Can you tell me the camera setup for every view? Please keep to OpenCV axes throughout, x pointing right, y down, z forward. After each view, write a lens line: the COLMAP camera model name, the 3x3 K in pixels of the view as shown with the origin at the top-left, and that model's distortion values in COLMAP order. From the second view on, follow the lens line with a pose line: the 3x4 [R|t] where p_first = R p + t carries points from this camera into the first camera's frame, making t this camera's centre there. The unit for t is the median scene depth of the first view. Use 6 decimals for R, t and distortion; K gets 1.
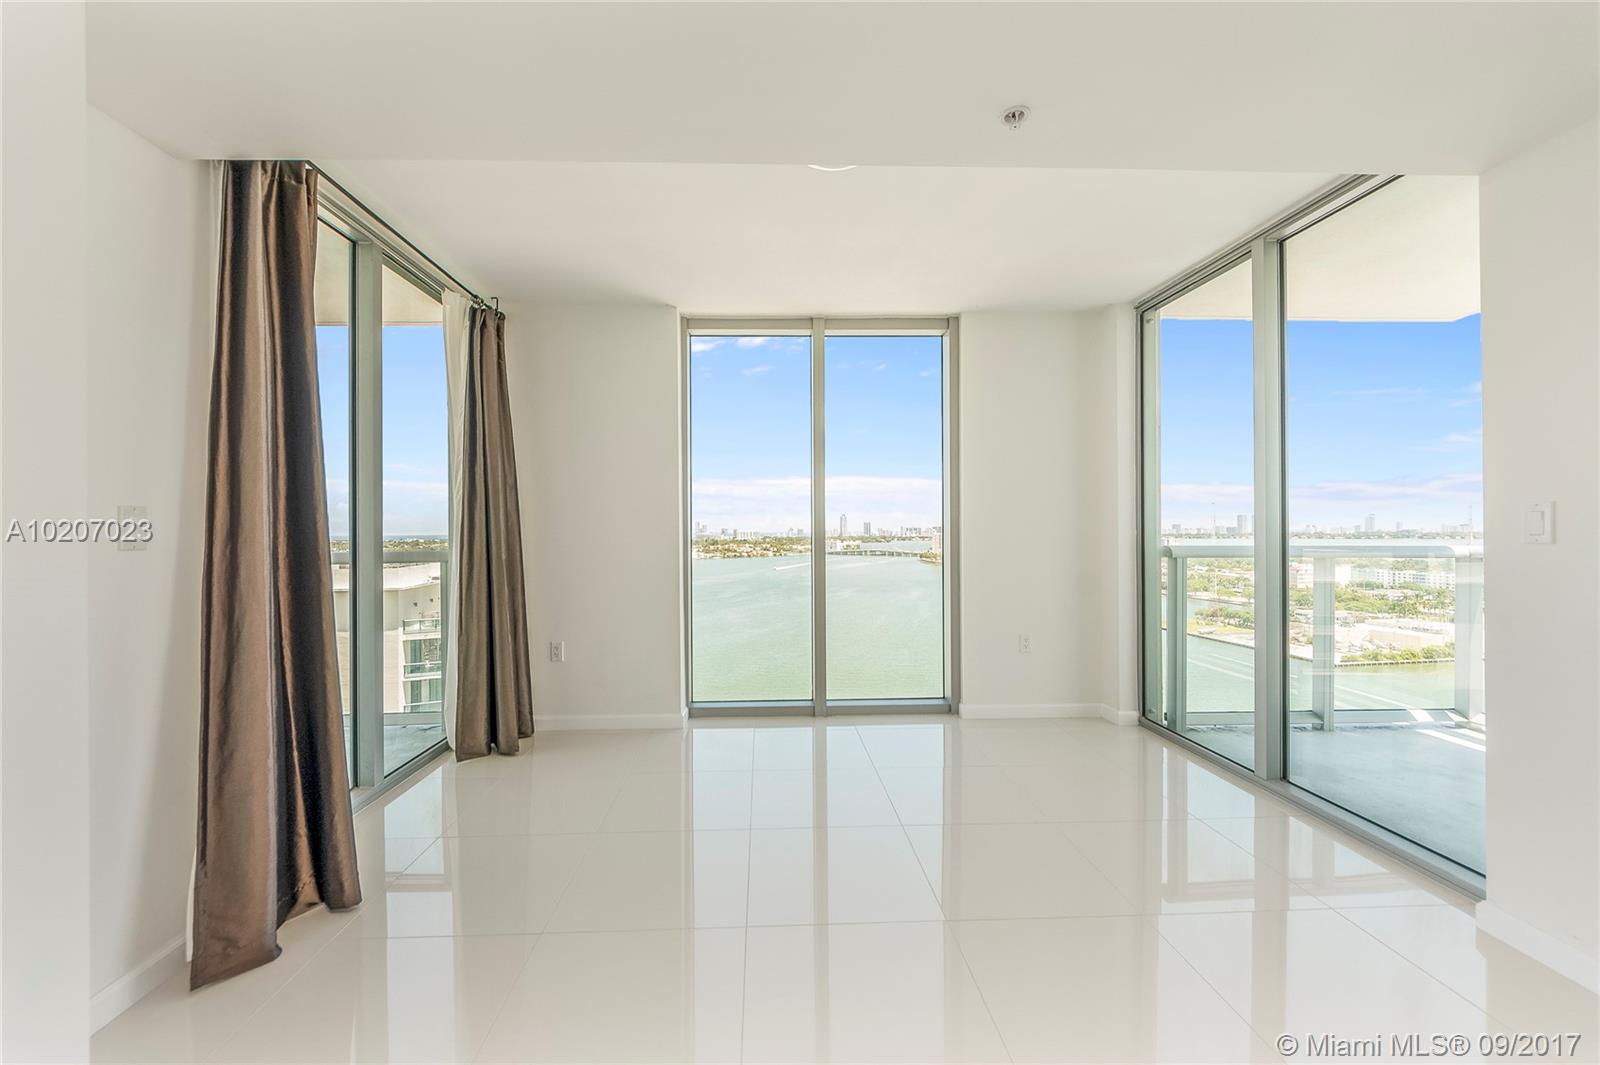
lens RADIAL K [[648.0, 0, 793.5], [0, 648.0, 524.9], [0, 0, 1]] dist [0.012529, -0.000289]
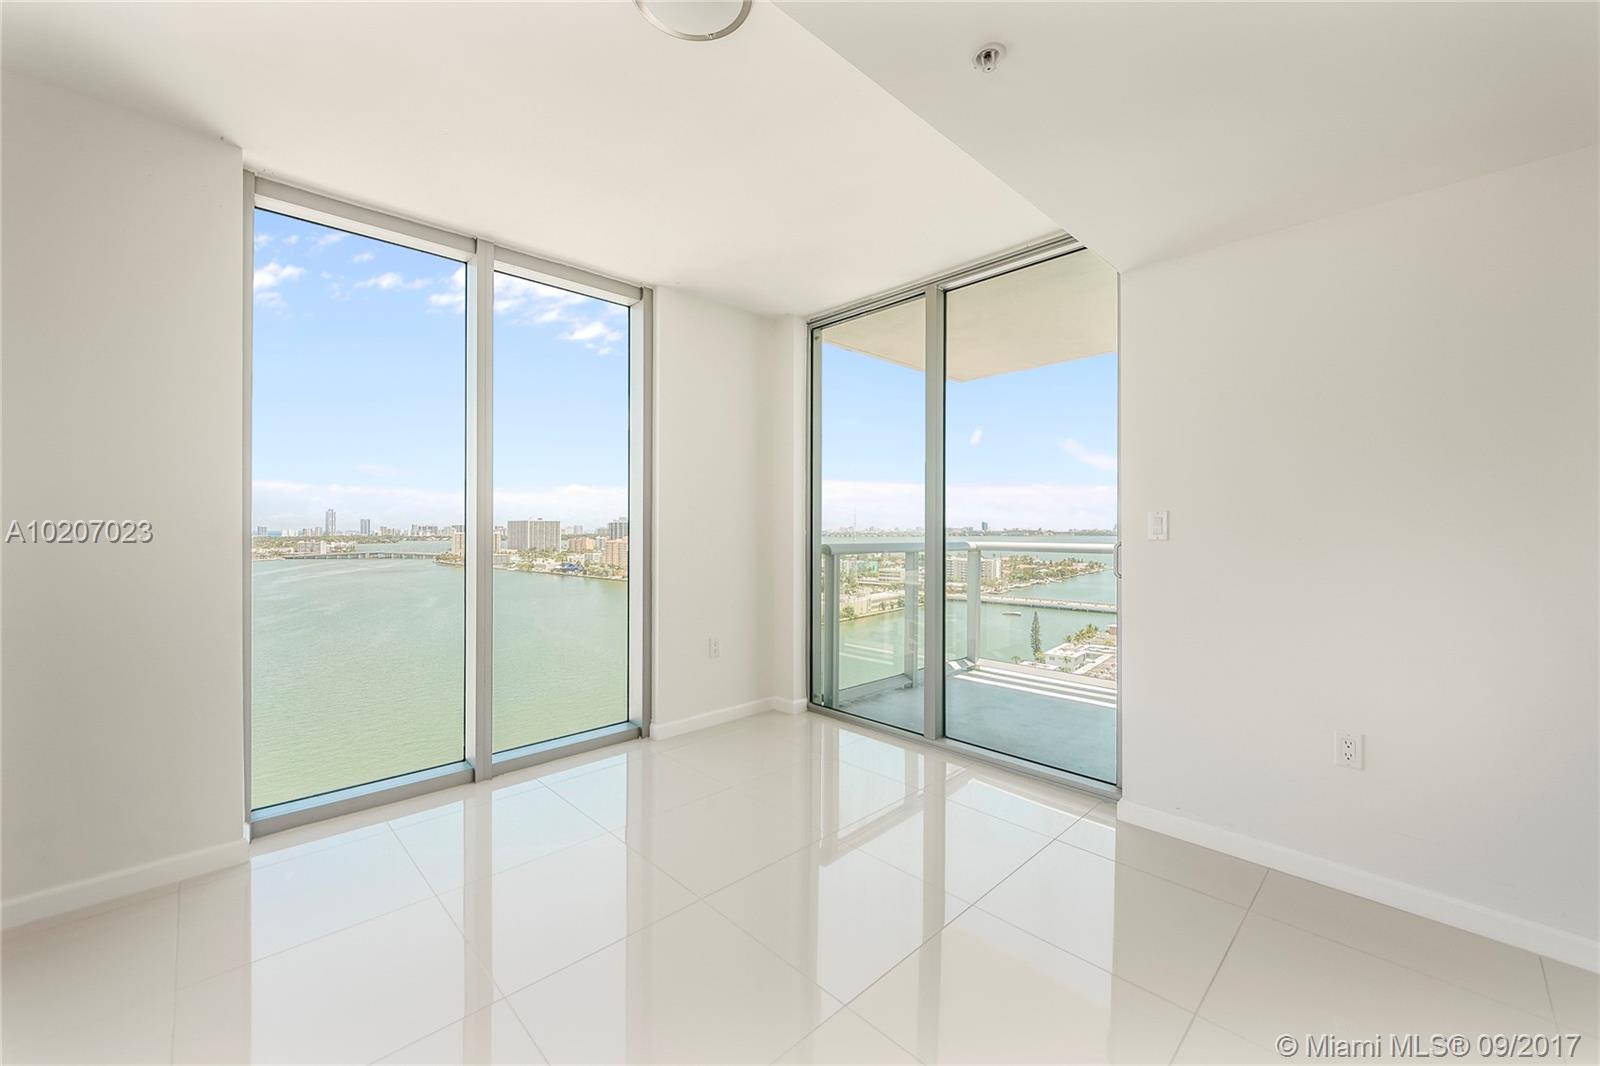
lens RADIAL K [[615.4, 0, 794.9], [0, 615.4, 527.0], [0, 0, 1]] dist [0.001194, -0.000623]
pose [[0.748328, 0.011051, 0.663237, -0.154045], [-0.012561, 0.999918, -0.002489, 0.005806], [-0.663210, -0.006469, 0.748406, 0.237207]]
